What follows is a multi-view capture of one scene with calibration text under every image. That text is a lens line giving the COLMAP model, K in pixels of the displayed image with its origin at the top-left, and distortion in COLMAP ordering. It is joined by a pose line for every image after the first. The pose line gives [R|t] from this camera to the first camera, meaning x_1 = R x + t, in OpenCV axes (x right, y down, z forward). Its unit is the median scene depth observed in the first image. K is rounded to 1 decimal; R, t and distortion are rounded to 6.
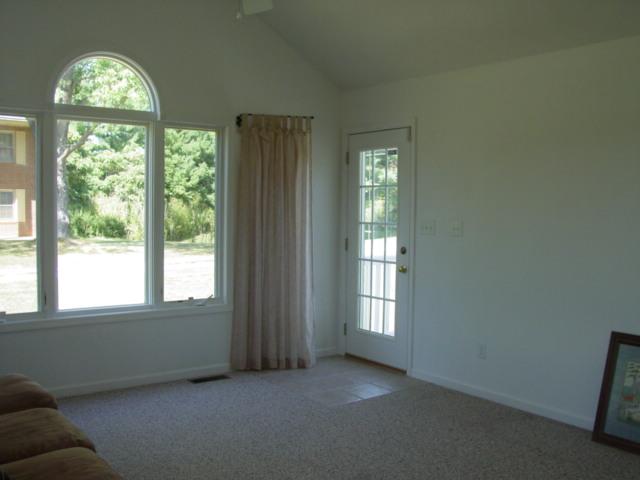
lens RADIAL K [[650.3, 0, 312.9], [0, 650.3, 242.0], [0, 0, 1]] dist [-0.095656, 0.000000]
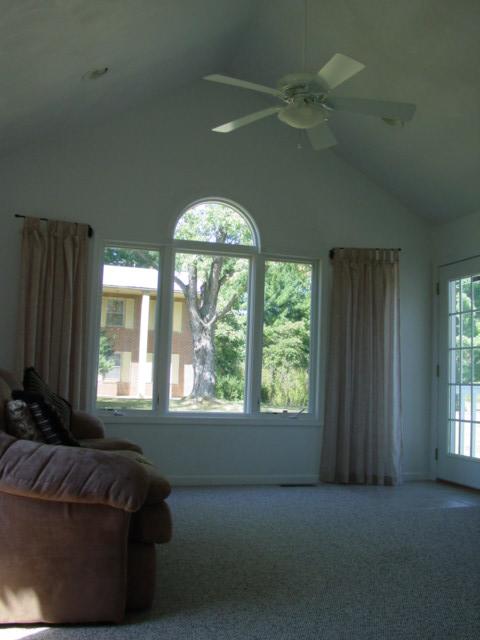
lens RADIAL K [[650.3, 0, 239.4], [0, 650.3, 317.5], [0, 0, 1]] dist [-0.095656, 0.000000]
pose [[0.943871, -0.009851, -0.330166, 0.101428], [-0.039986, 0.988797, -0.143813, 0.086748], [0.327884, 0.148943, 0.932903, -0.082733]]
